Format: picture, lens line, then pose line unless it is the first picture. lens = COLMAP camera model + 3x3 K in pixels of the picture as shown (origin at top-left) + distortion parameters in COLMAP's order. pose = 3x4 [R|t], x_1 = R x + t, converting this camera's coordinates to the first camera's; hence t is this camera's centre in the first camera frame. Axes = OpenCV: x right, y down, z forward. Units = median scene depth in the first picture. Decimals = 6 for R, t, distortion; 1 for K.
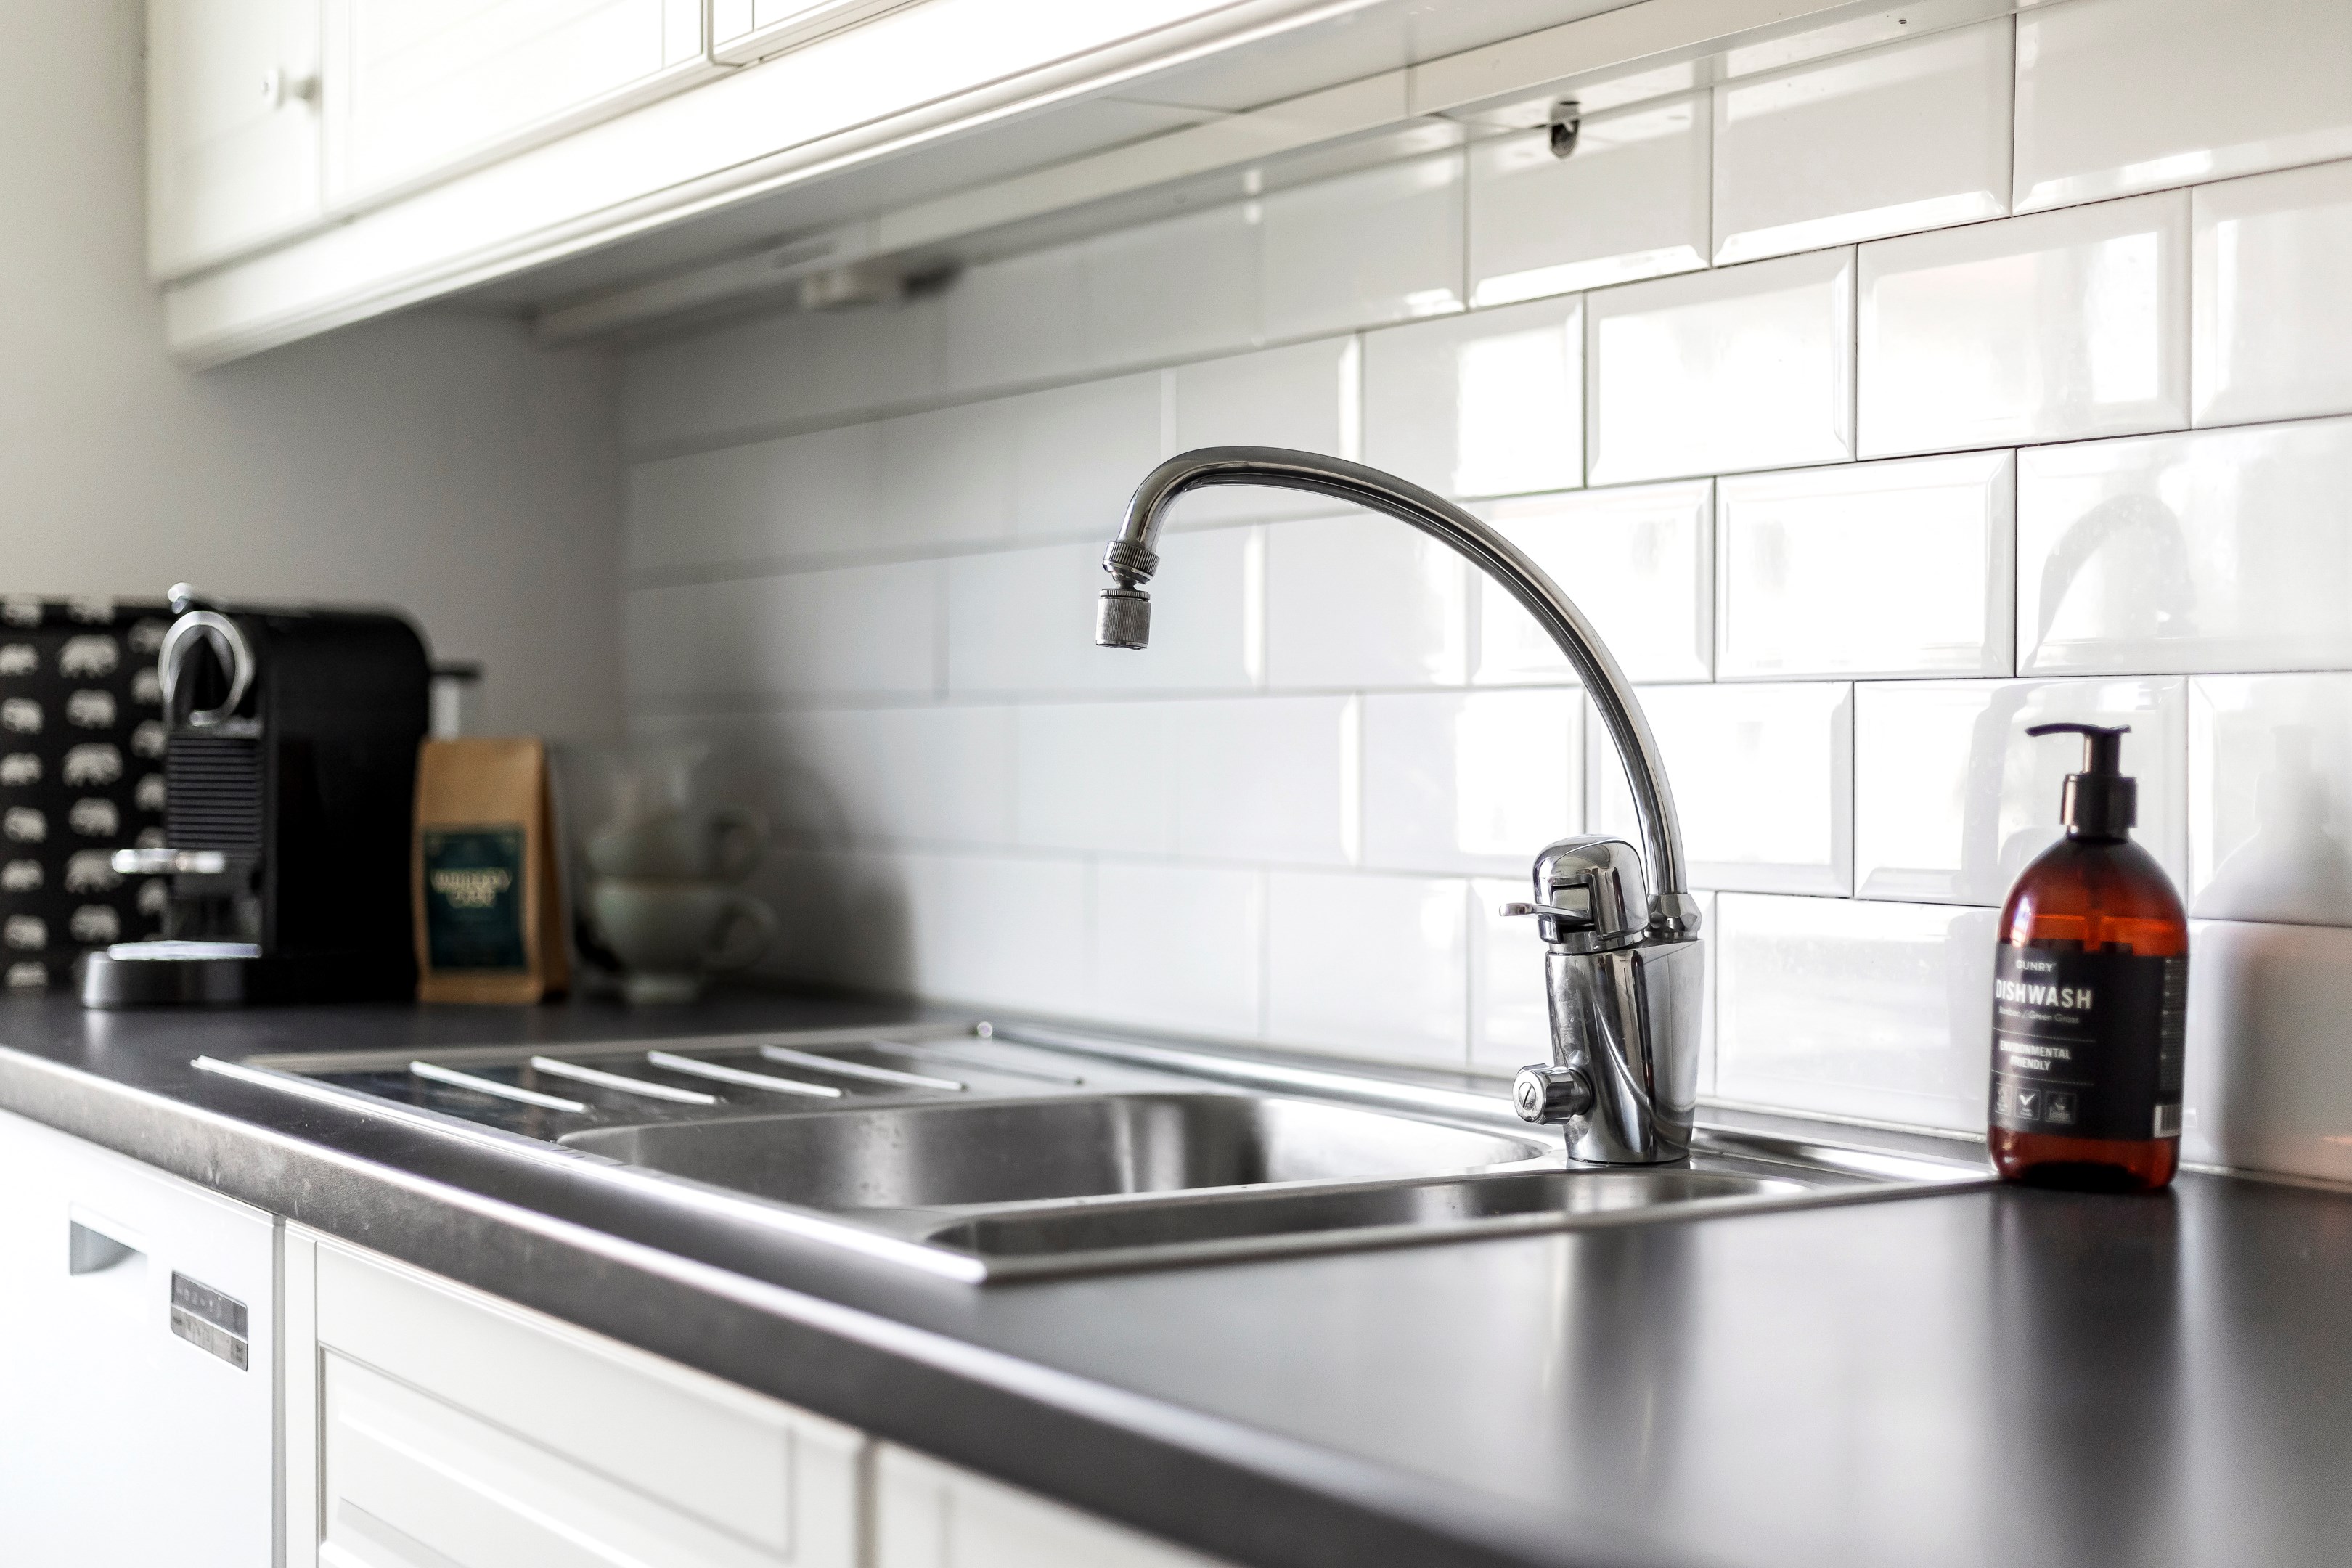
lens RADIAL K [[3584.2, 0, 1176.0], [0, 3584.2, 784.0], [0, 0, 1]] dist [0.014703, 0.037129]
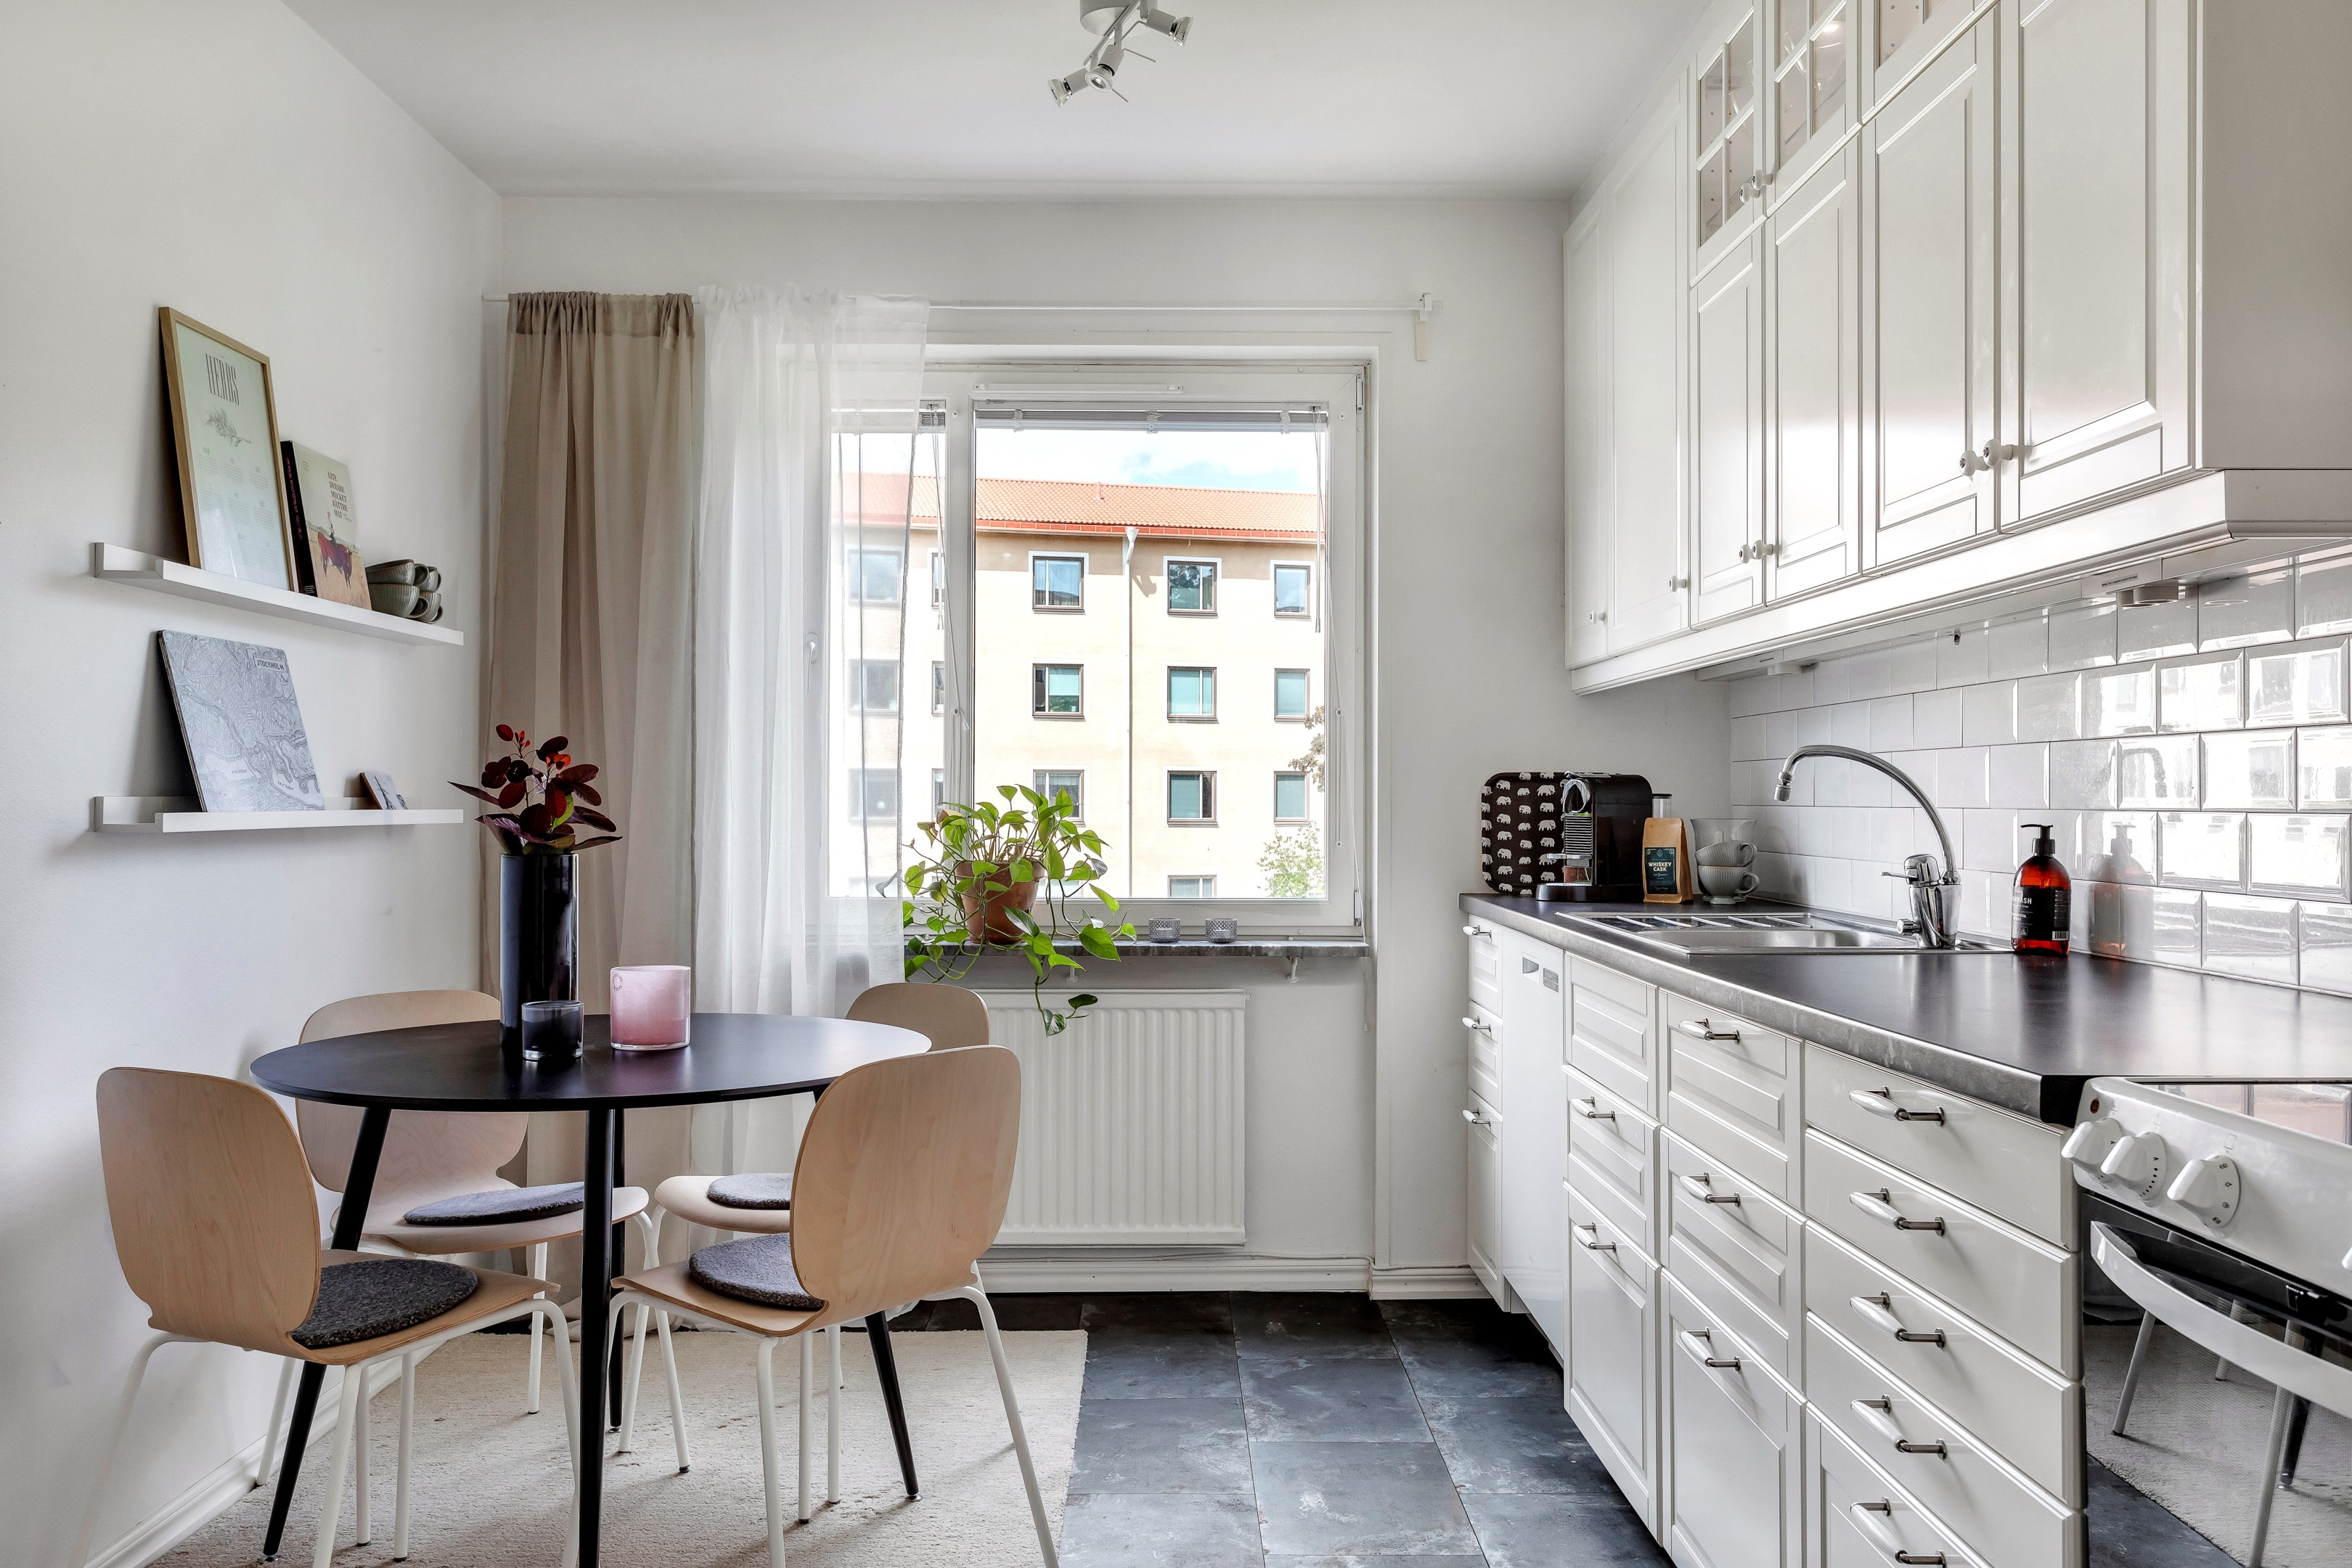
lens RADIAL K [[1819.2, 0, 1176.0], [0, 1819.2, 784.0], [0, 0, 1]] dist [0.003067, 0.000513]
pose [[0.857366, -0.005317, -0.514680, 0.266607], [-0.005373, 0.999800, -0.019279, -0.010314], [0.514679, 0.019295, 0.857166, -0.589100]]
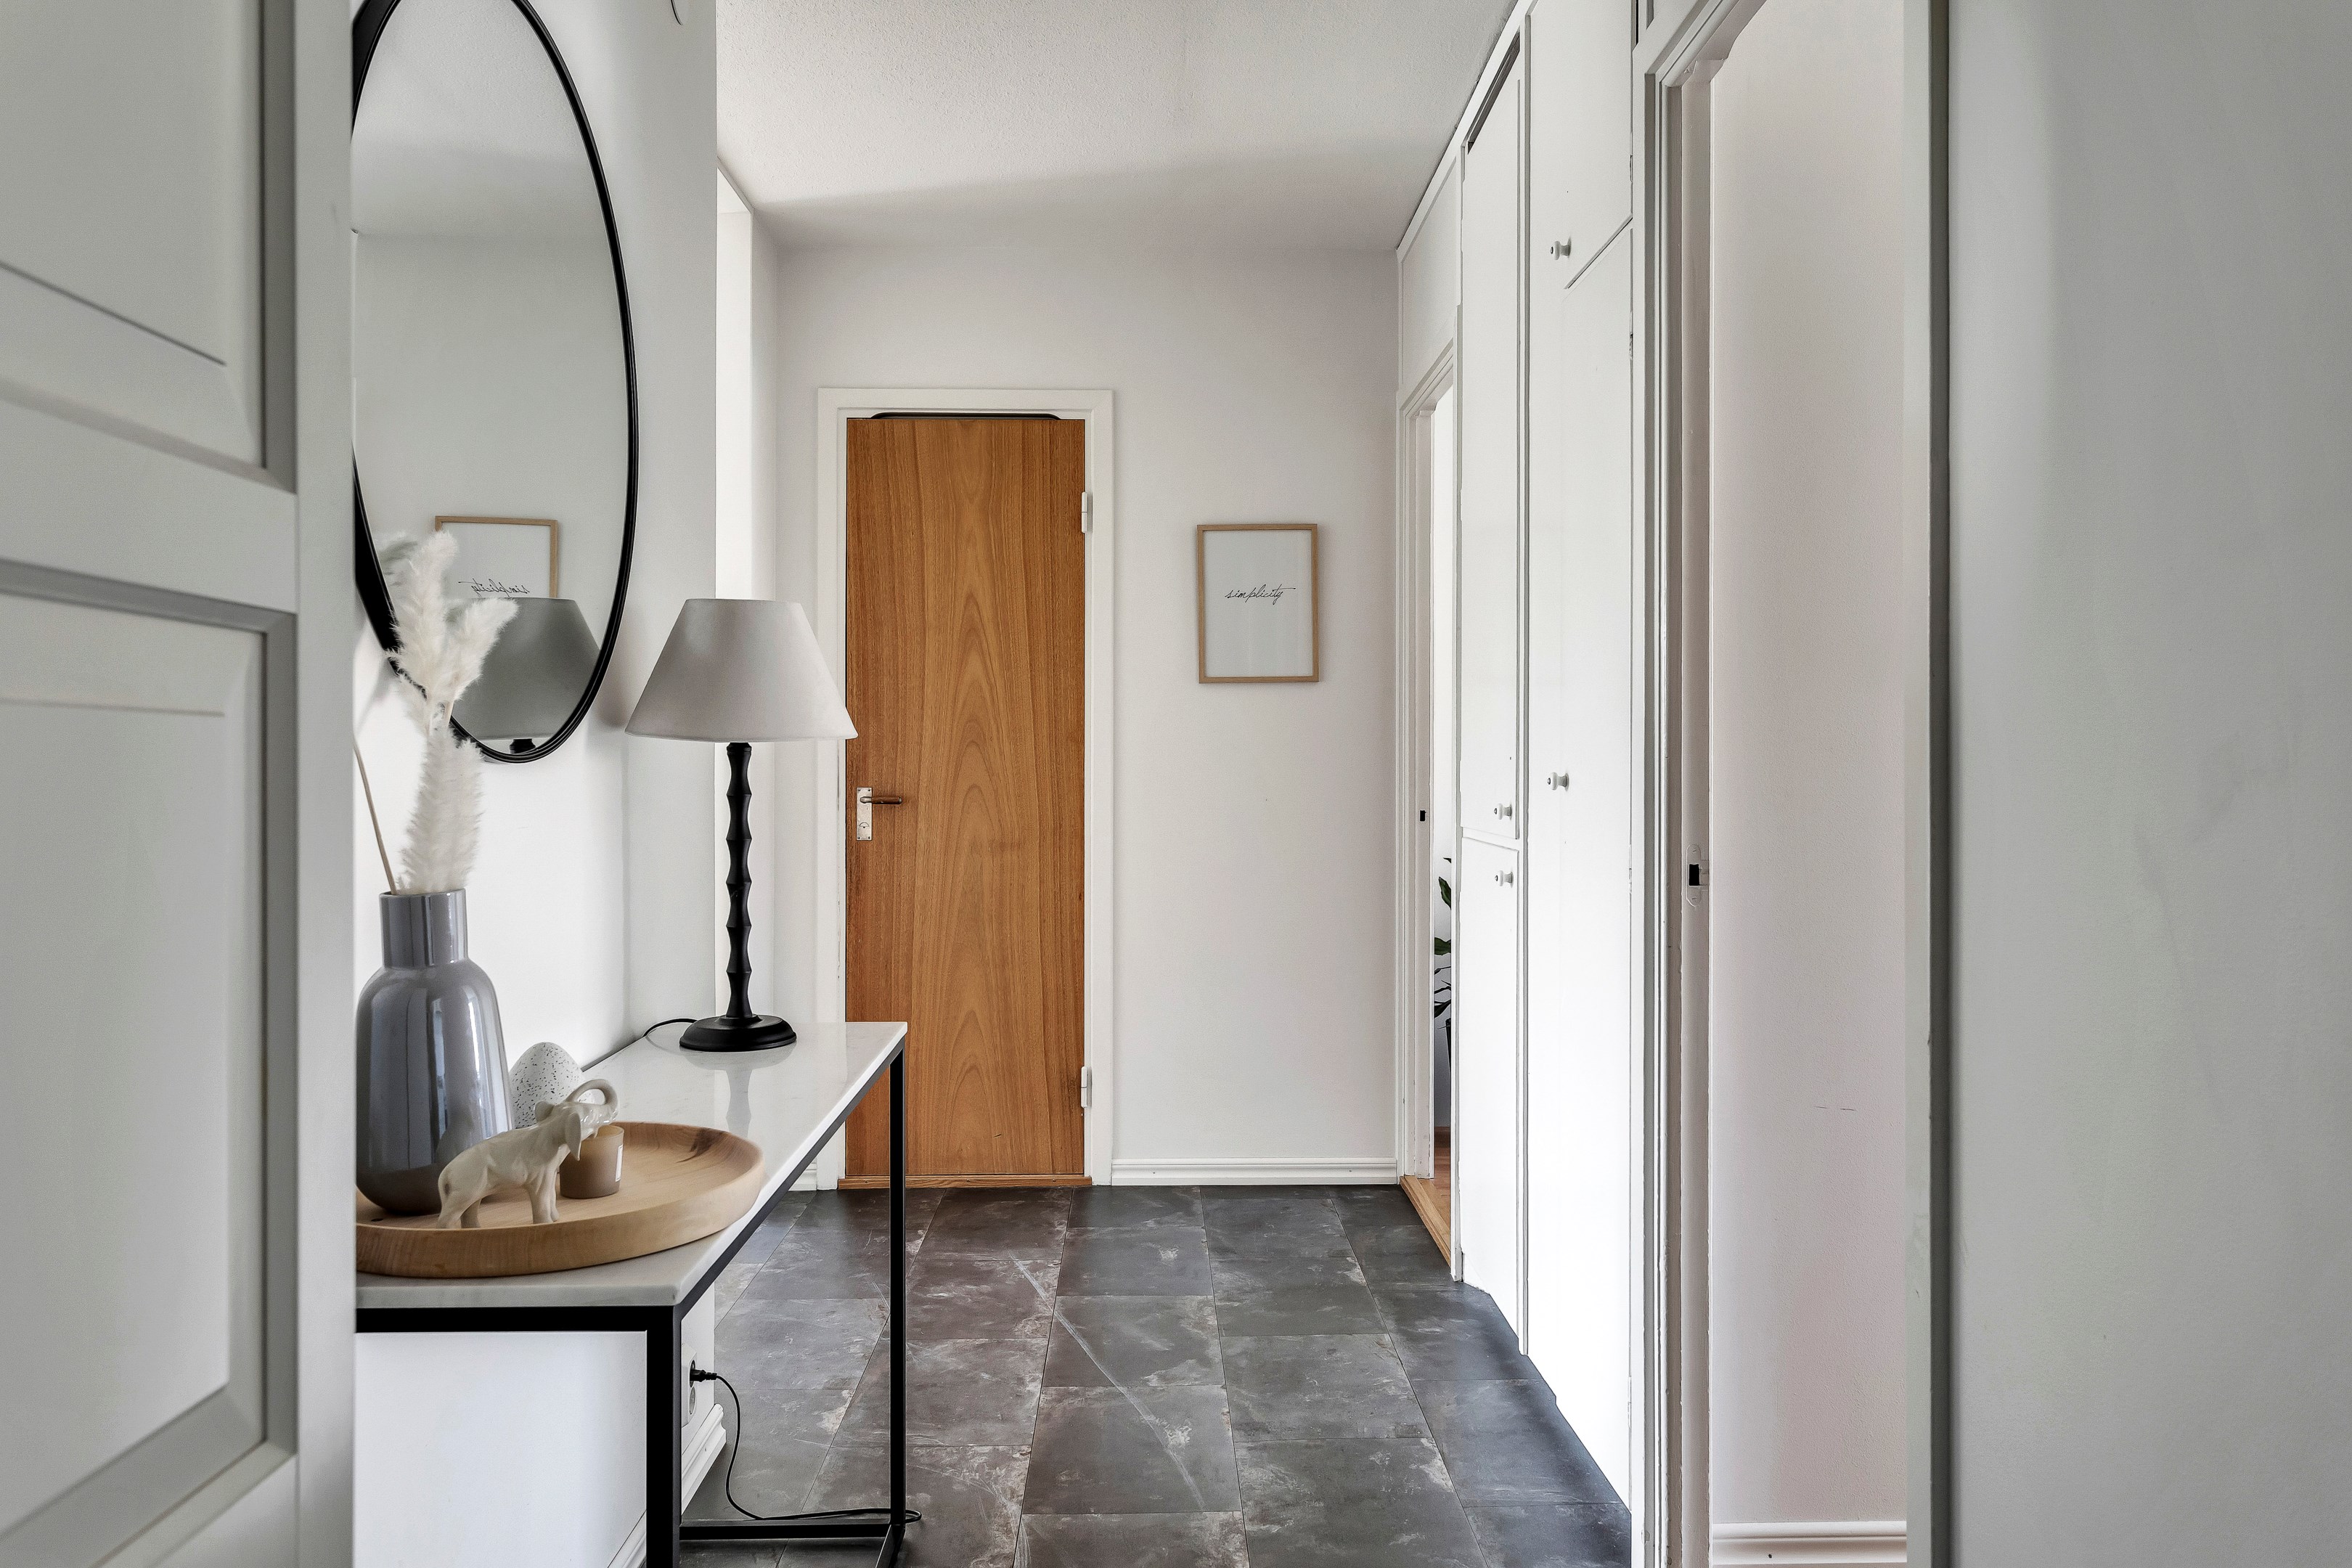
lens RADIAL K [[1819.2, 0, 1176.0], [0, 1819.2, 784.0], [0, 0, 1]] dist [0.003067, 0.000513]
pose [[-0.864633, -0.005965, 0.502368, -0.914270], [0.003018, 0.999850, 0.017066, -0.023674], [-0.502395, 0.016272, -0.864485, 1.596611]]
